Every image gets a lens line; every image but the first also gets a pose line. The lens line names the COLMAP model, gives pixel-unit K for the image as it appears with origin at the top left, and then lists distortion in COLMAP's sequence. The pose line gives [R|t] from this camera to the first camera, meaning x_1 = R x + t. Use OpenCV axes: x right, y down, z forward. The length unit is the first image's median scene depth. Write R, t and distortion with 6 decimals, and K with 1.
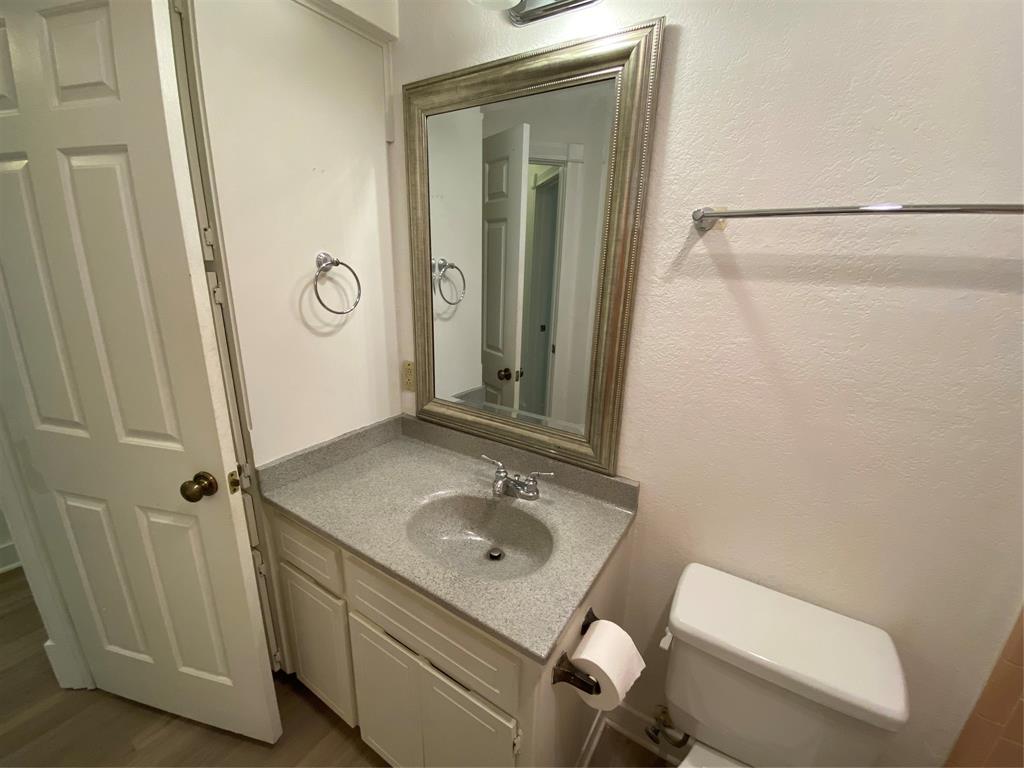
lens RADIAL K [[412.6, 0, 513.5], [0, 412.6, 384.8], [0, 0, 1]] dist [0.021517, -0.020552]
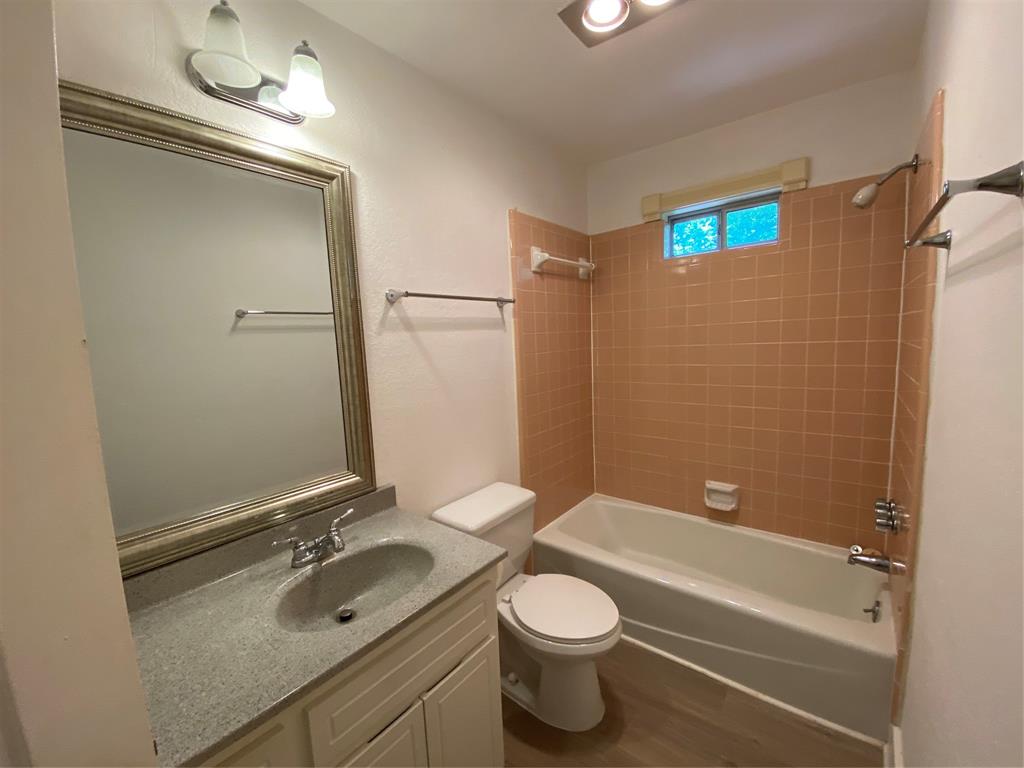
lens RADIAL K [[412.6, 0, 513.5], [0, 412.6, 384.8], [0, 0, 1]] dist [0.021517, -0.020552]
pose [[0.113958, -0.155572, 0.981229, -0.878295], [0.317766, 0.941487, 0.112366, -0.083356], [-0.941296, 0.298996, 0.156725, 0.322721]]
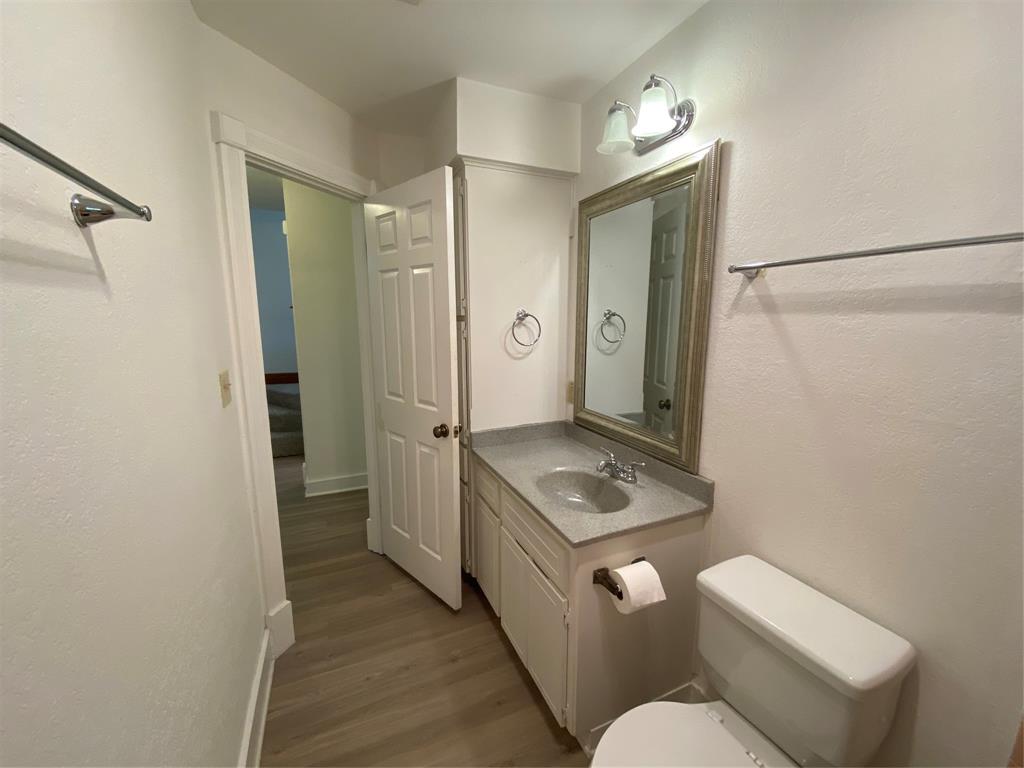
lens RADIAL K [[412.6, 0, 513.5], [0, 412.6, 384.8], [0, 0, 1]] dist [0.021517, -0.020552]
pose [[0.834207, 0.055218, -0.548679, 0.452625], [-0.123971, 0.988284, -0.089025, 0.133804], [0.537335, 0.142286, 0.831279, -0.350466]]
